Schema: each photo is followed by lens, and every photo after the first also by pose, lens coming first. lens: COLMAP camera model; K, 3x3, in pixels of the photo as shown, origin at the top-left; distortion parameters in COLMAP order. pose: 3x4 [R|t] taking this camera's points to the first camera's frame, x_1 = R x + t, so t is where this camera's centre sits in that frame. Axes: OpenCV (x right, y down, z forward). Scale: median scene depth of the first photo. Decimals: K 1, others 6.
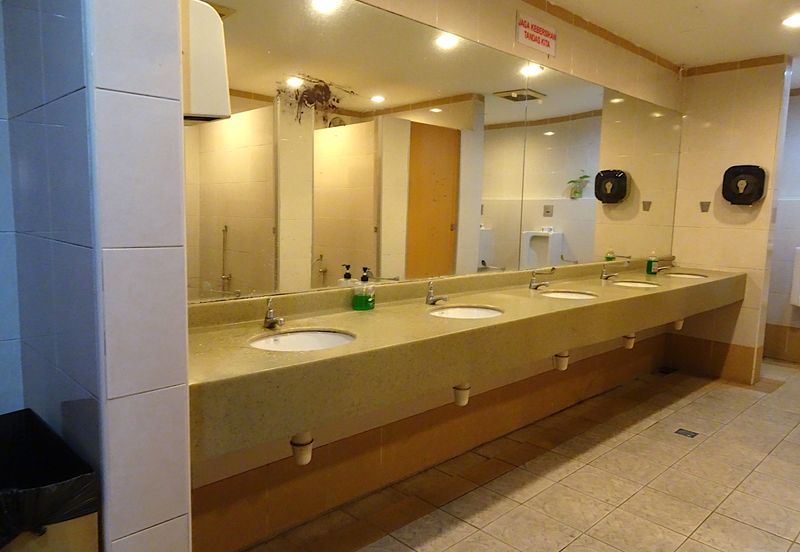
lens RADIAL K [[576.6, 0, 403.4], [0, 576.6, 275.3], [0, 0, 1]] dist [0.014301, 0.002183]
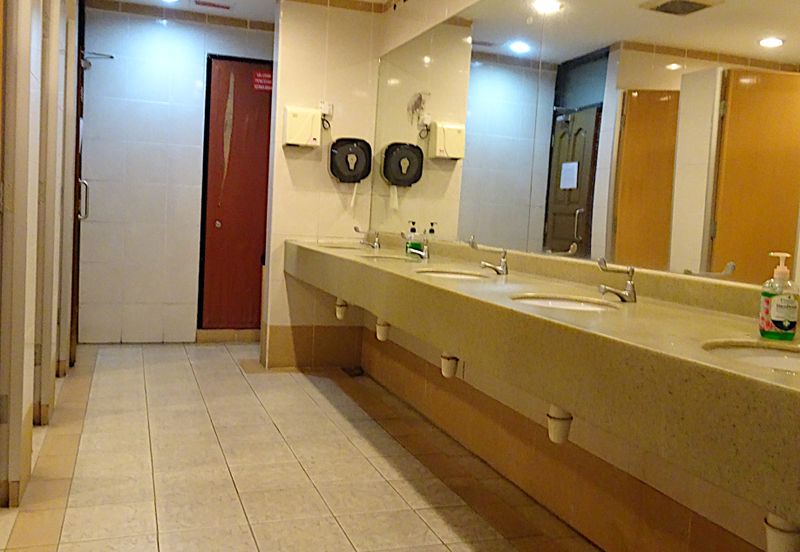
lens RADIAL K [[785.1, 0, 400.0], [0, 785.1, 276.0], [0, 0, 1]] dist [0.008708, 0.002458]
pose [[-0.441984, 0.014035, -0.896913, 1.272728], [-0.166309, 0.981261, 0.097310, -0.054018], [0.881471, 0.192174, -0.431368, 1.433015]]
